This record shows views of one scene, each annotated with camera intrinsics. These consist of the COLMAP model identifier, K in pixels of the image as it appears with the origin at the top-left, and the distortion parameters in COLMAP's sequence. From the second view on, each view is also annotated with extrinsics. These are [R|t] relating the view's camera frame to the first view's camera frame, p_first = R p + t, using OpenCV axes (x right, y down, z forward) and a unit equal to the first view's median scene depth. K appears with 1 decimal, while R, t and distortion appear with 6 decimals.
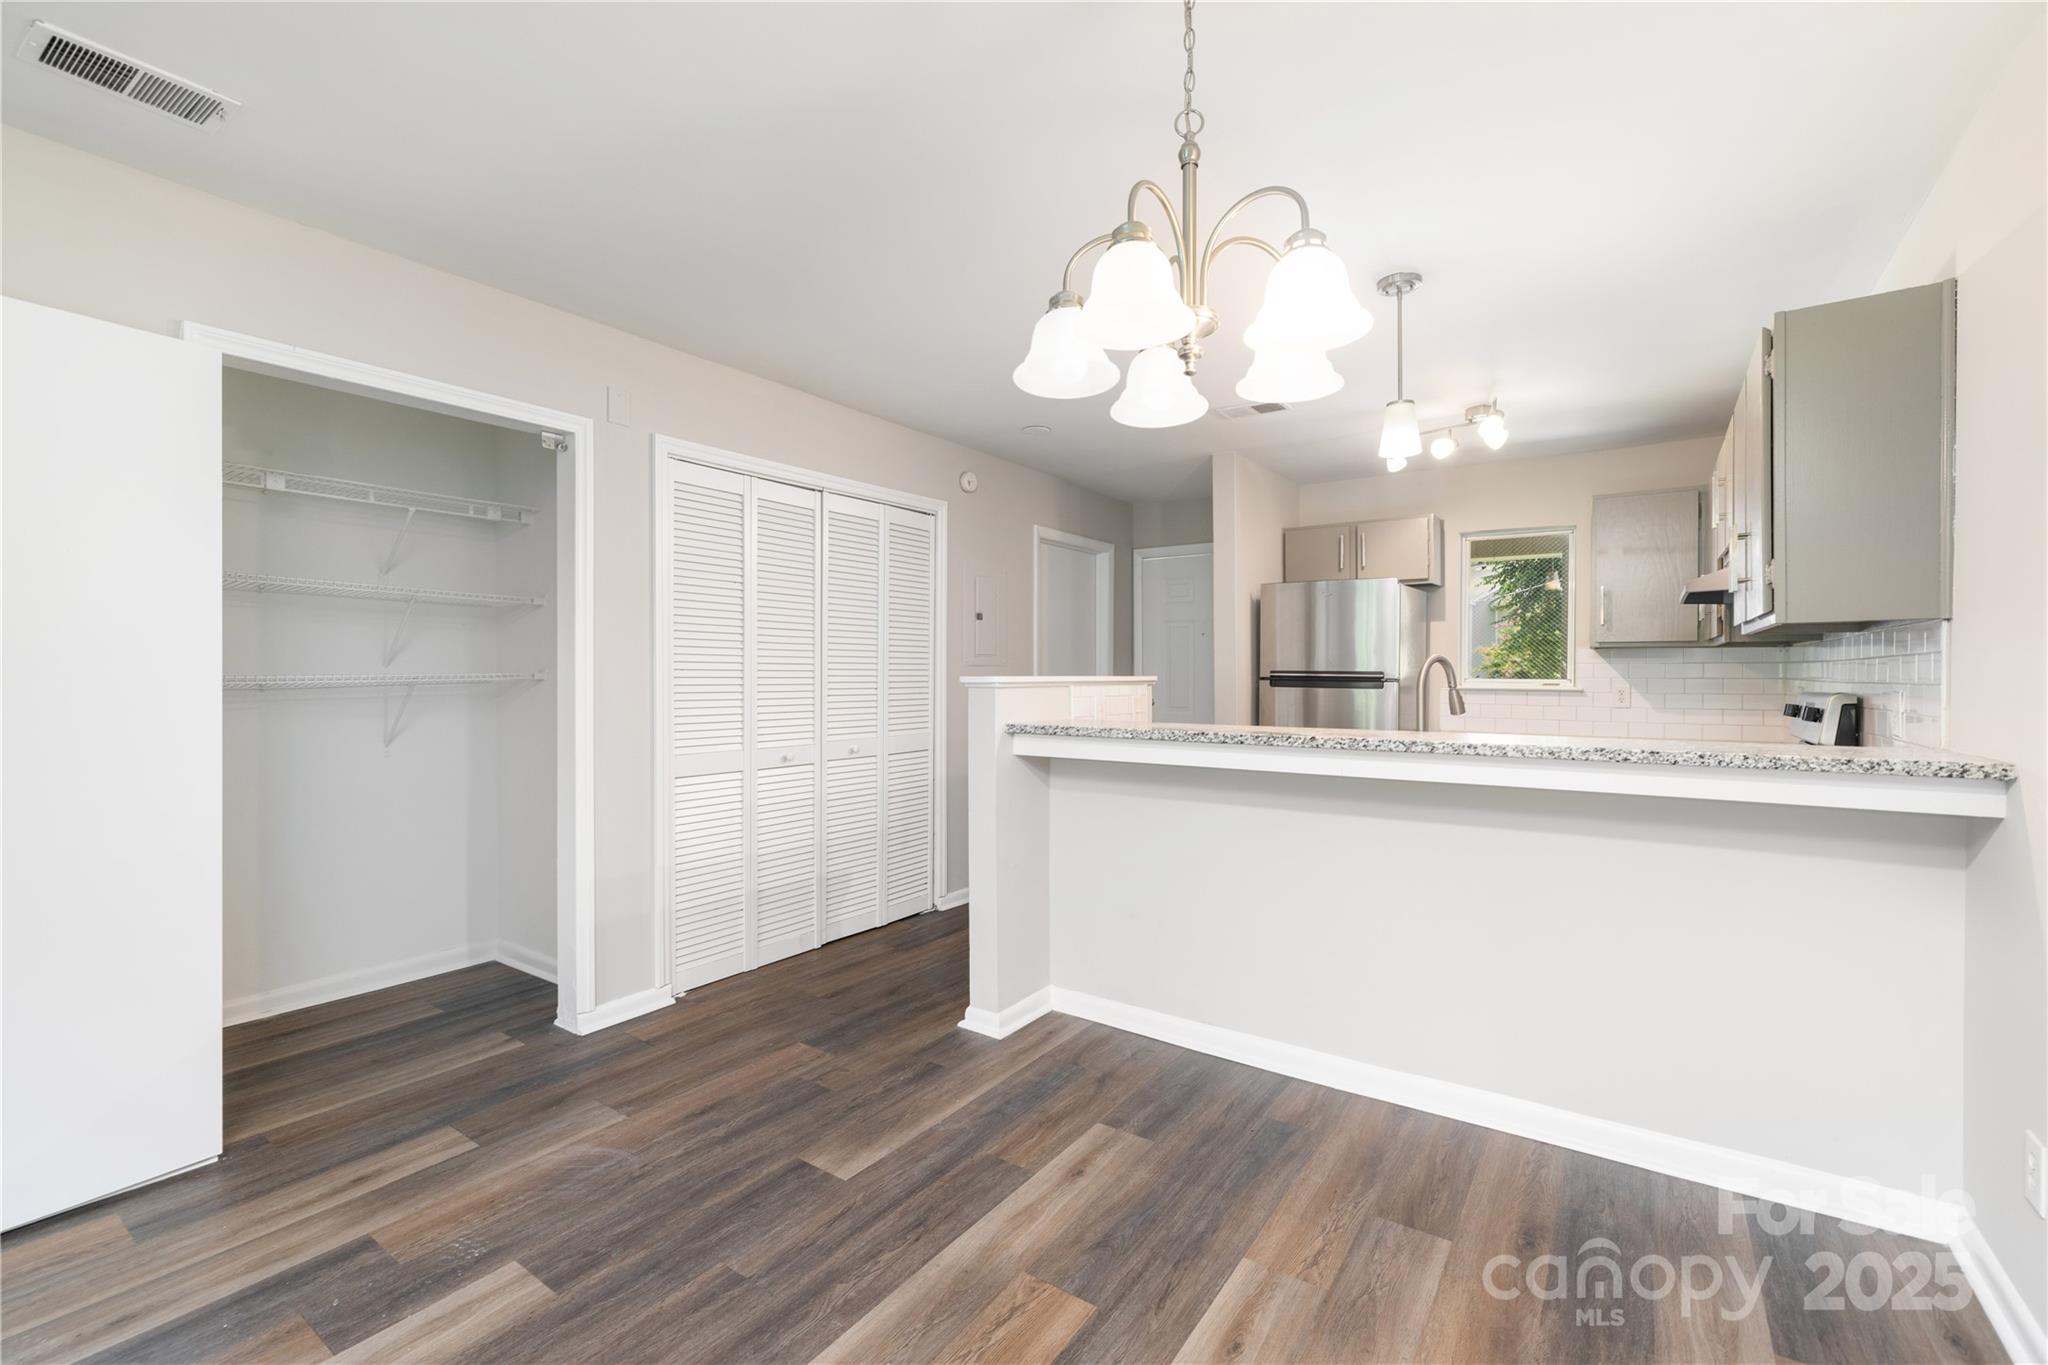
lens RADIAL K [[884.9, 0, 1024.0], [0, 884.9, 682.5], [0, 0, 1]] dist [-0.000876, 0.000199]
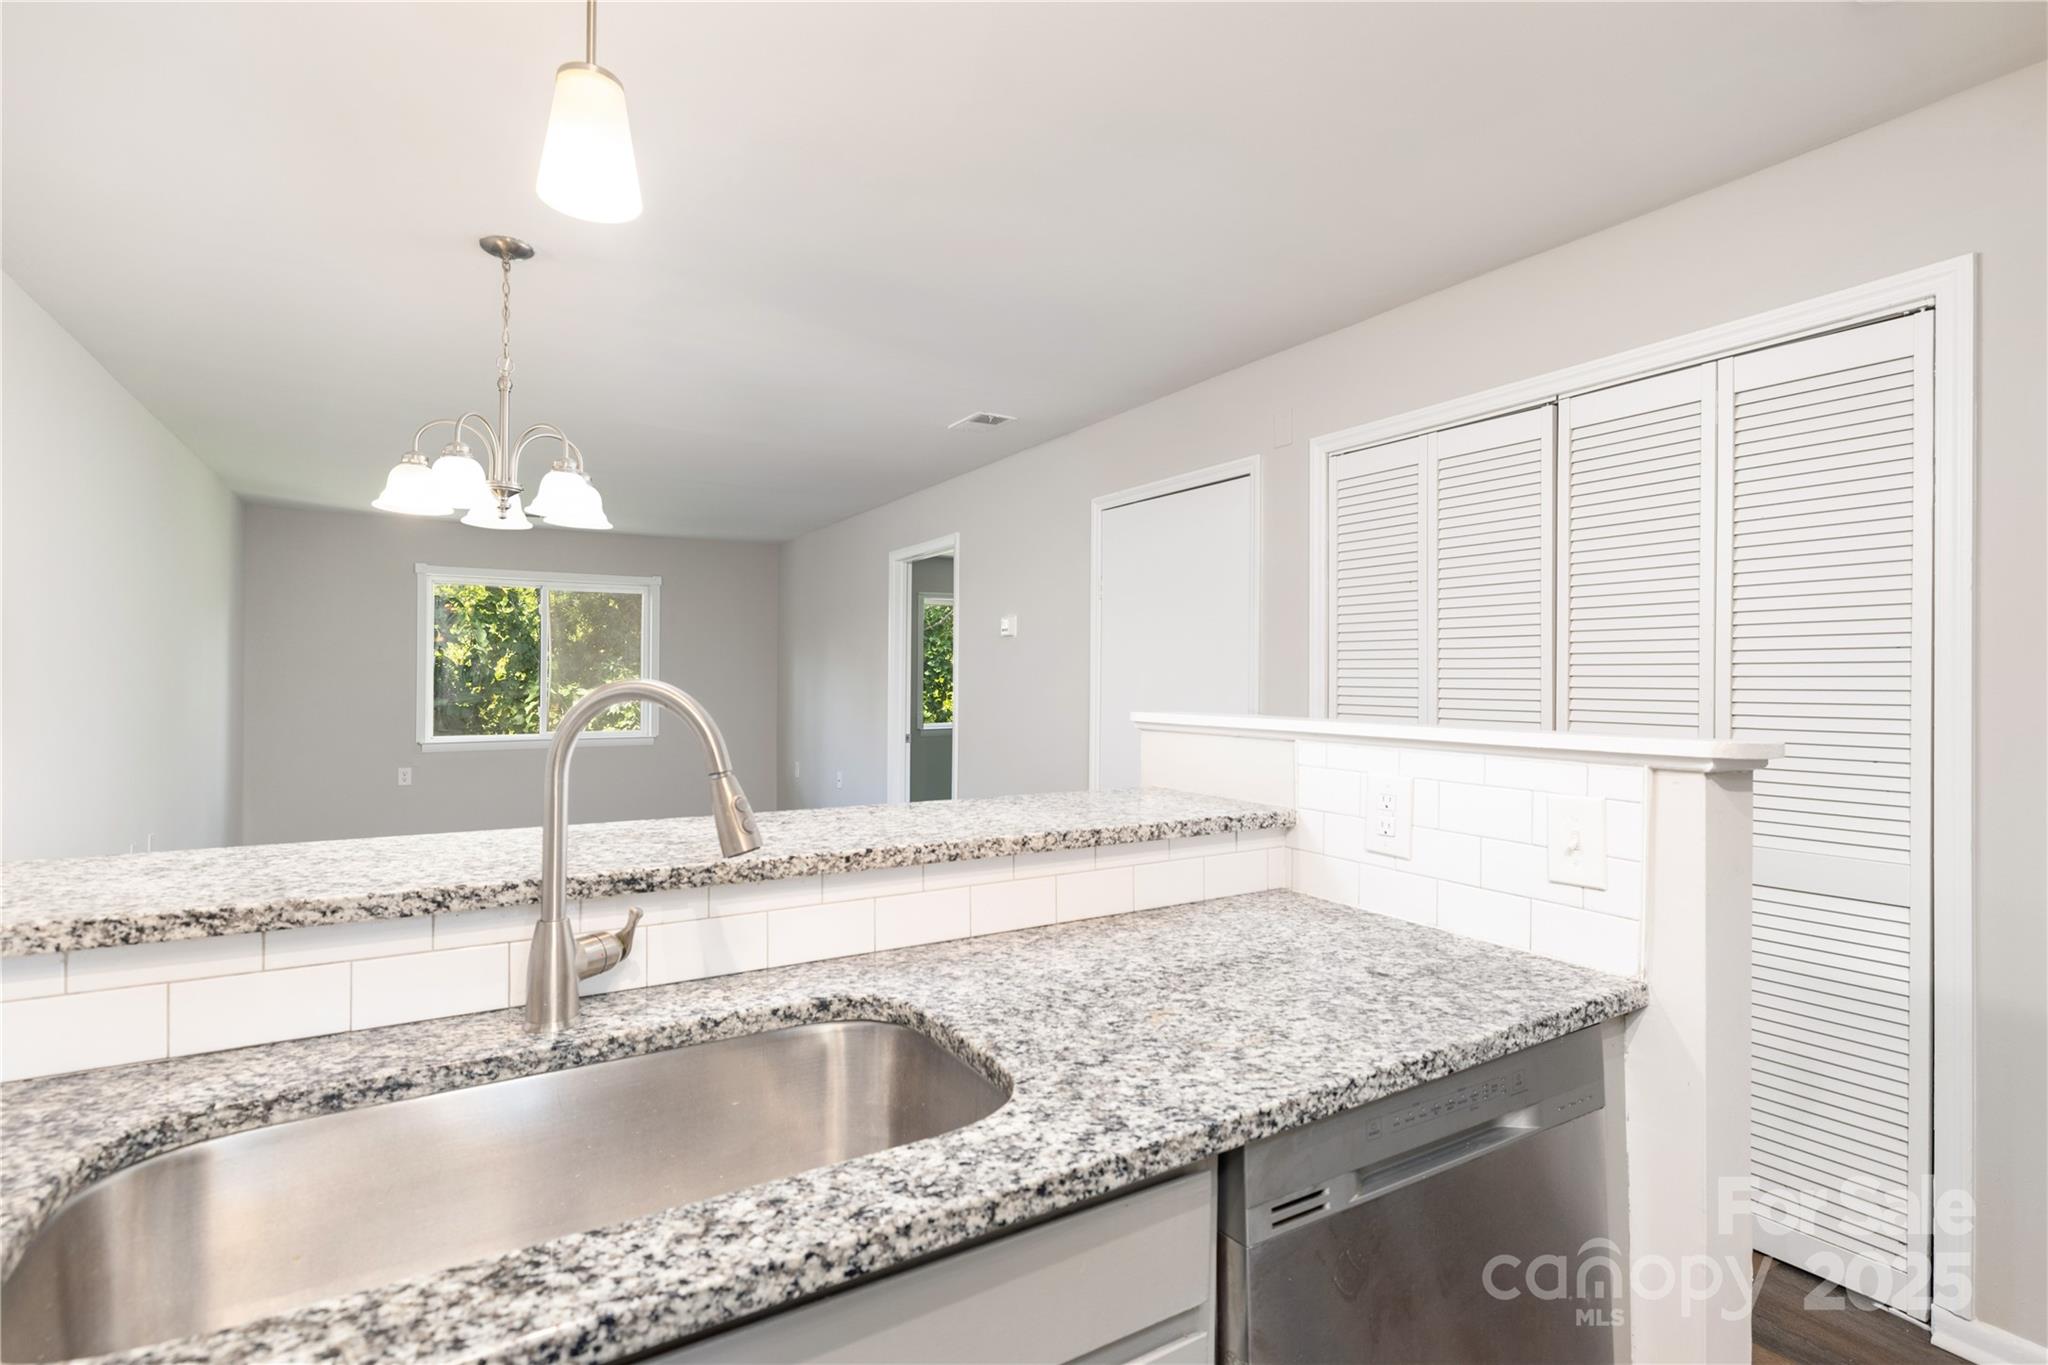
lens RADIAL K [[970.8, 0, 1029.5], [0, 970.8, 671.5], [0, 0, 1]] dist [0.001234, -0.000568]
pose [[-0.395305, -0.007912, -0.918516, 0.650365], [-0.012646, 0.999915, -0.003170, -0.033184], [0.918463, 0.010362, -0.395372, 1.170062]]
